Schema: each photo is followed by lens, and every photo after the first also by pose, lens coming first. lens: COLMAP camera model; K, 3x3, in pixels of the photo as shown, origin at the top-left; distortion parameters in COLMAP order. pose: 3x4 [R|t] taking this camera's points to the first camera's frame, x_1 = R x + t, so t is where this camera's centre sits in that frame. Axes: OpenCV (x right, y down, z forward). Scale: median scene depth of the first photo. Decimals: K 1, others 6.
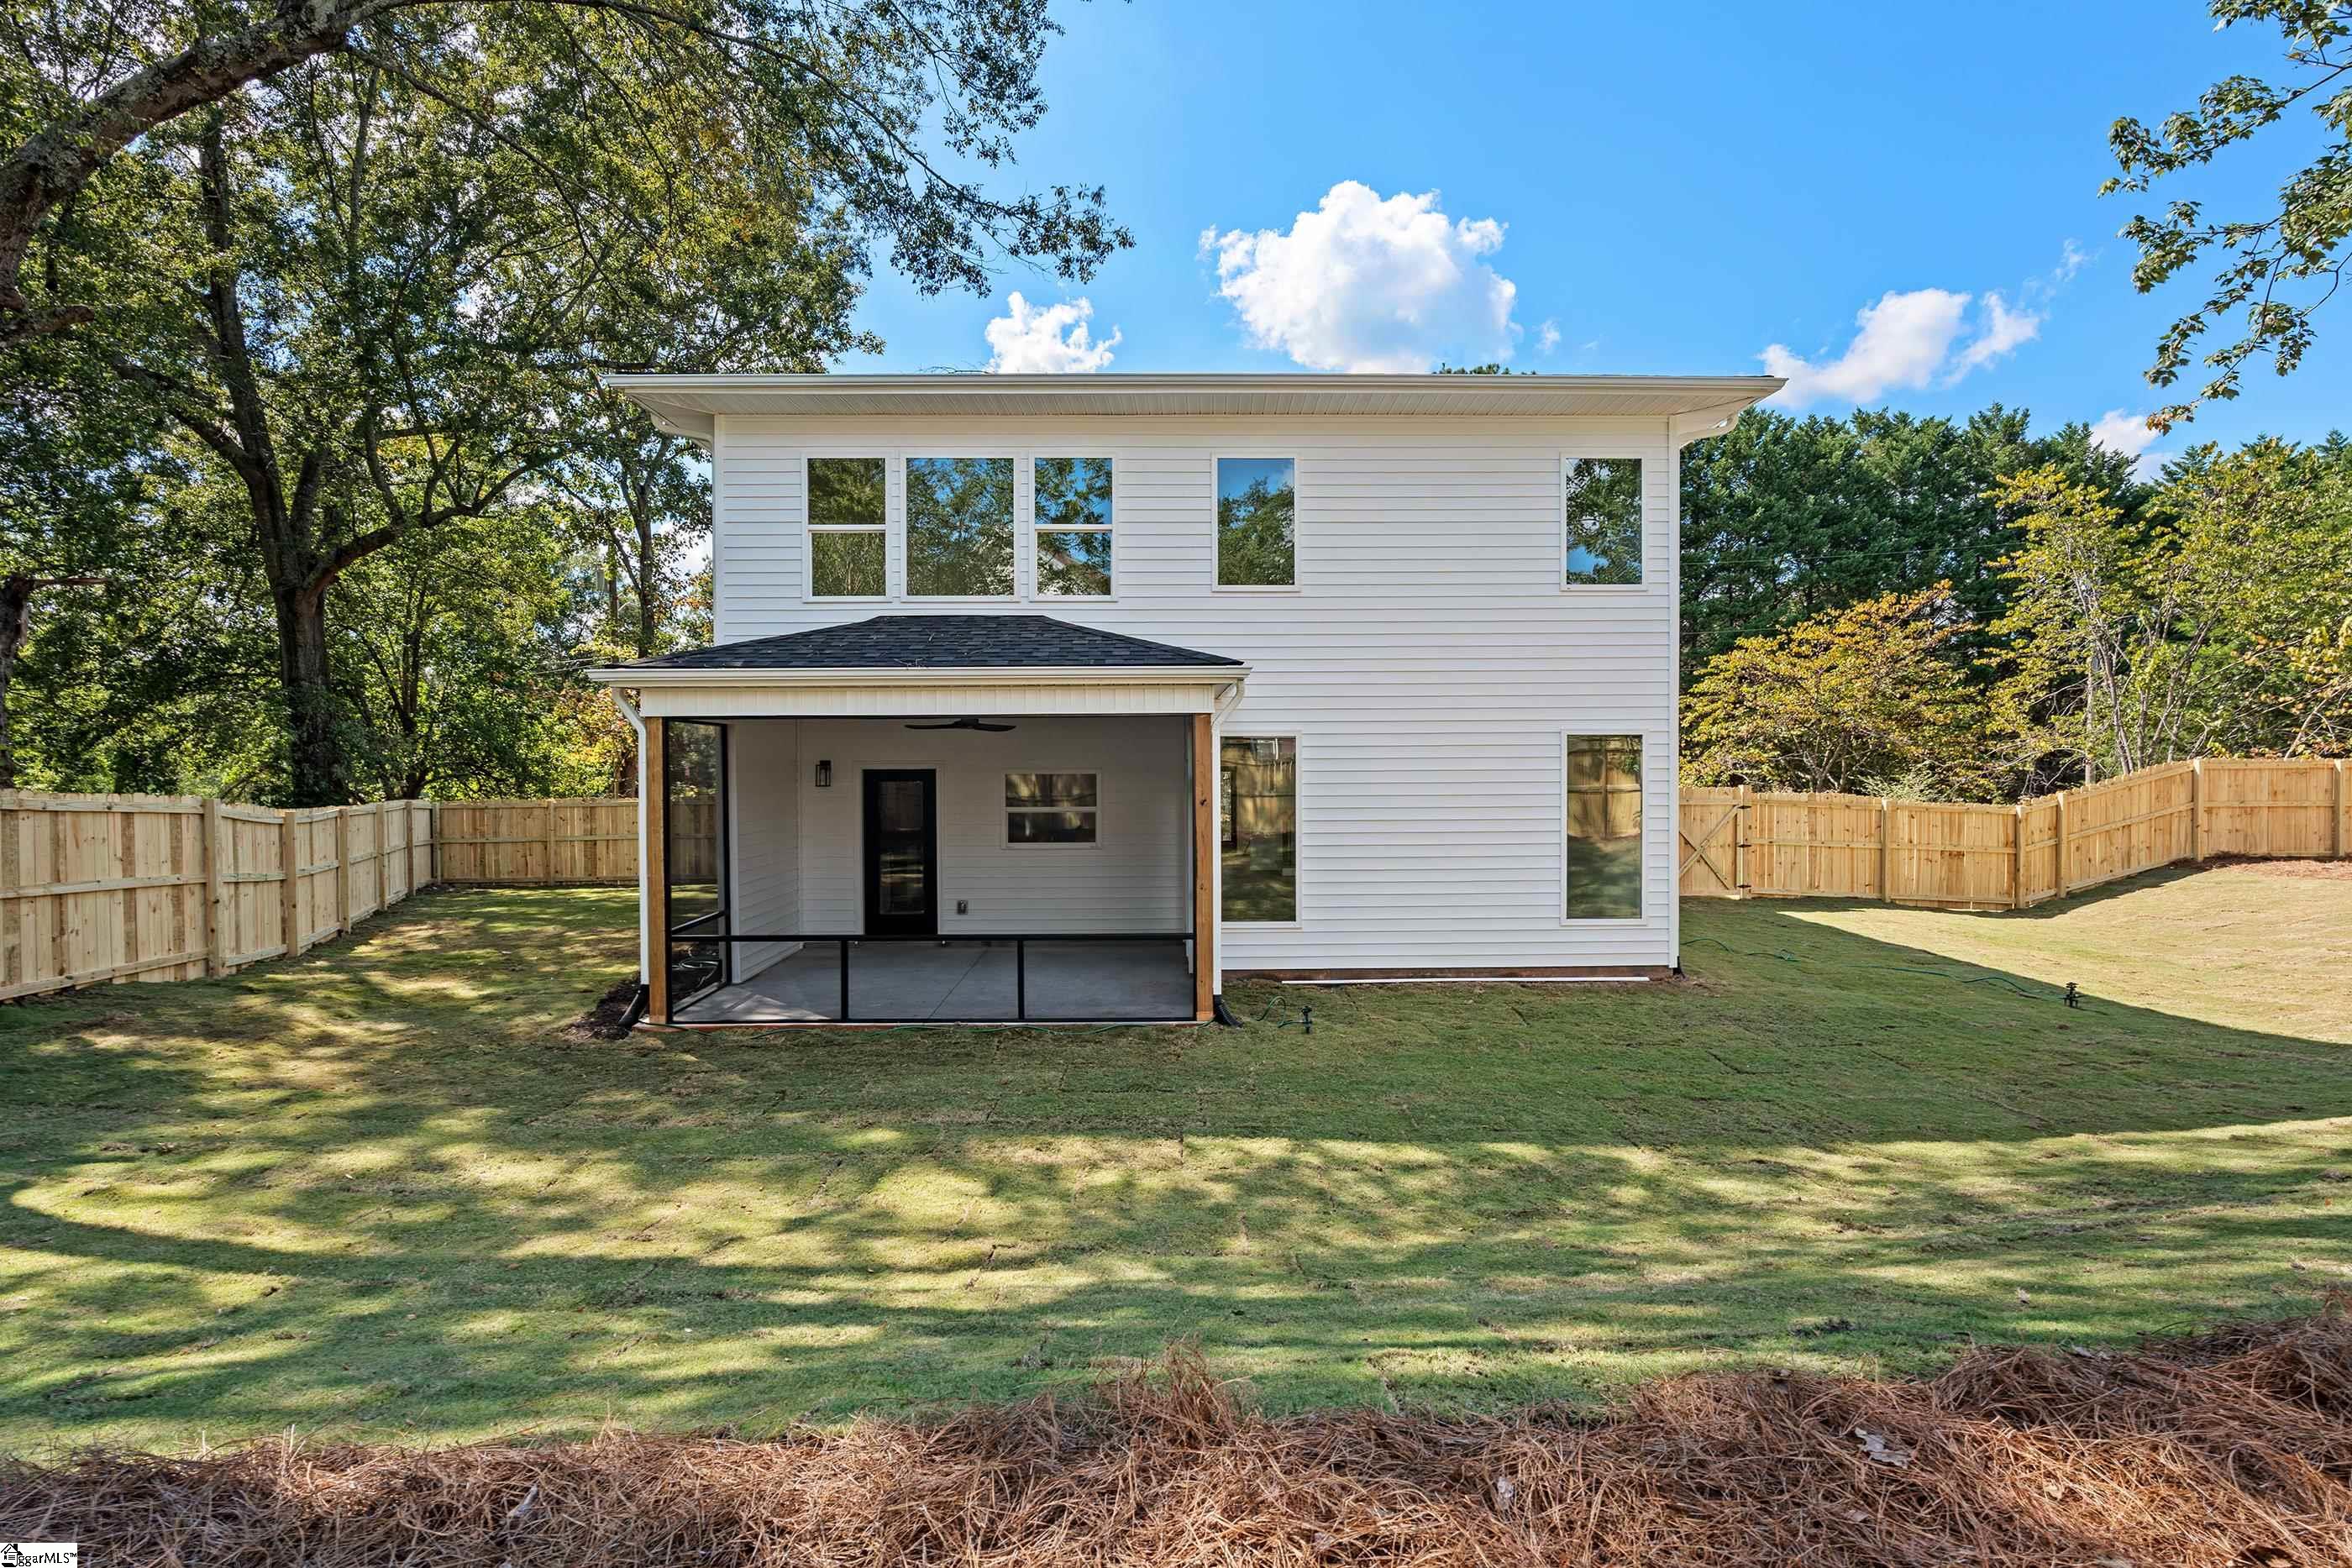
lens RADIAL K [[1039.6, 0, 1175.1], [0, 1039.6, 785.3], [0, 0, 1]] dist [-0.001998, 0.000891]
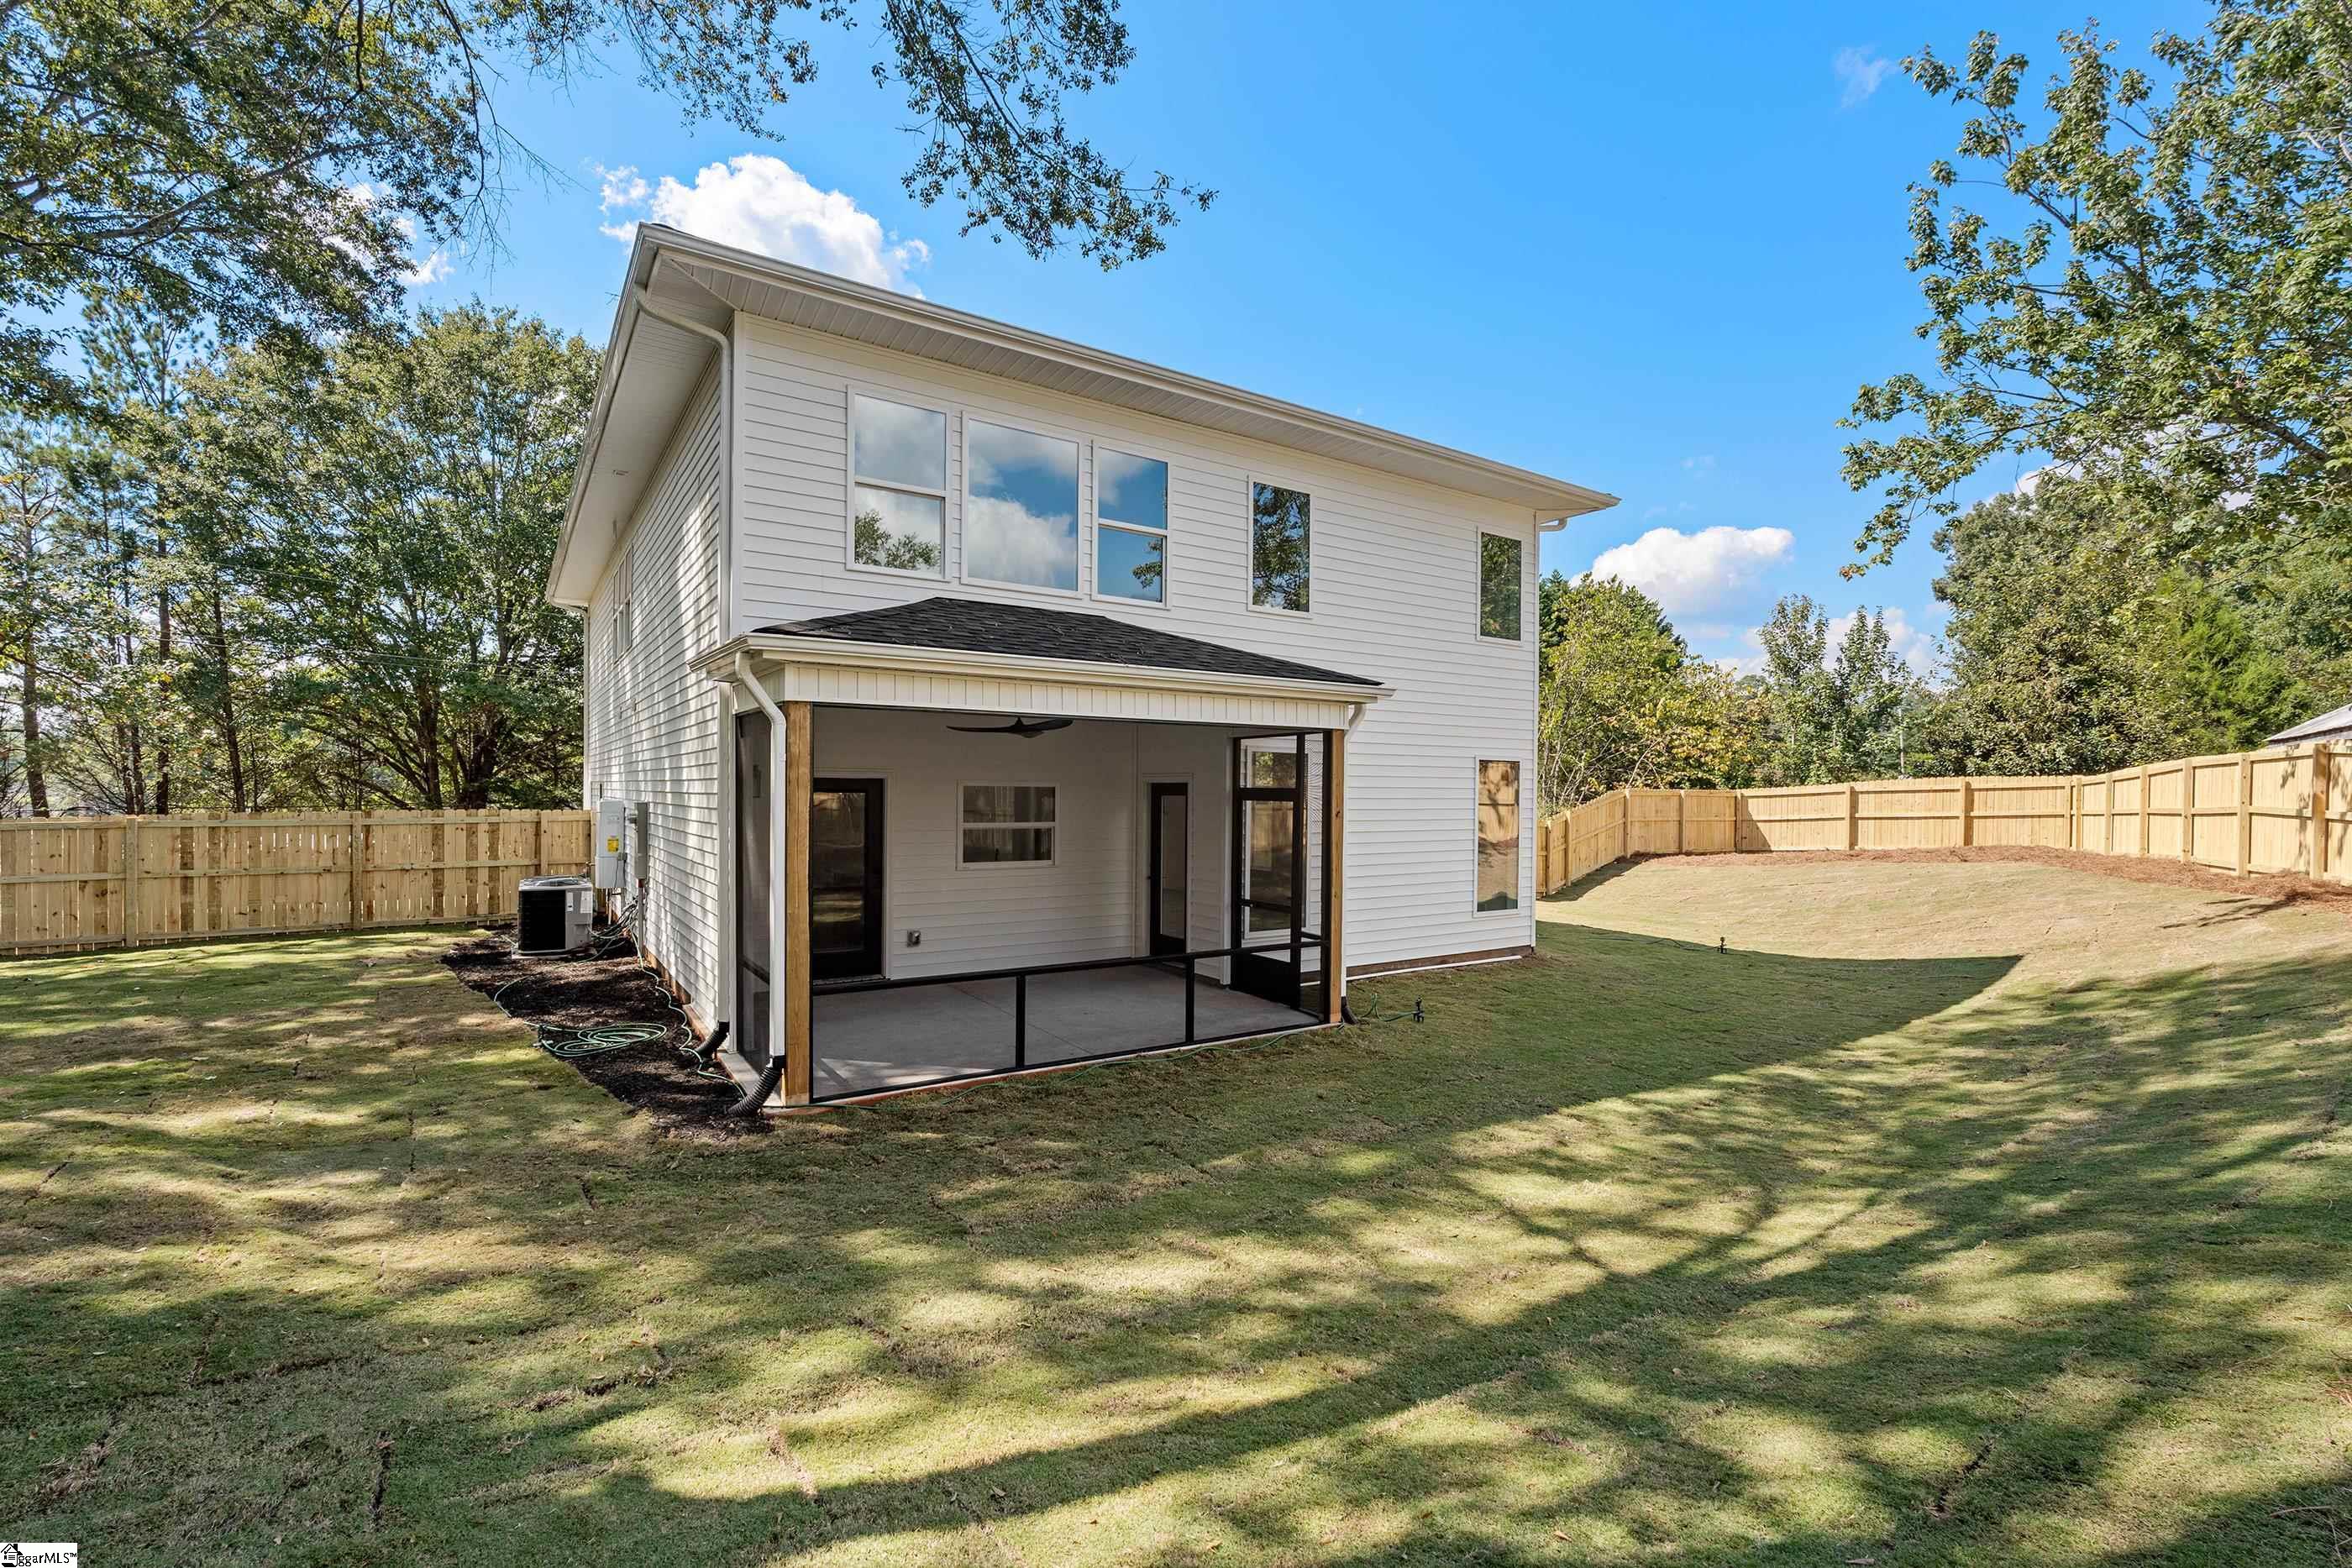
lens RADIAL K [[1039.6, 0, 1175.6], [0, 1039.6, 792.0], [0, 0, 1]] dist [-0.001998, 0.000891]
pose [[0.833813, 0.012320, 0.551910, -0.979789], [-0.002088, 0.999814, -0.019164, 0.022239], [-0.552043, 0.014827, 0.833684, 0.306956]]
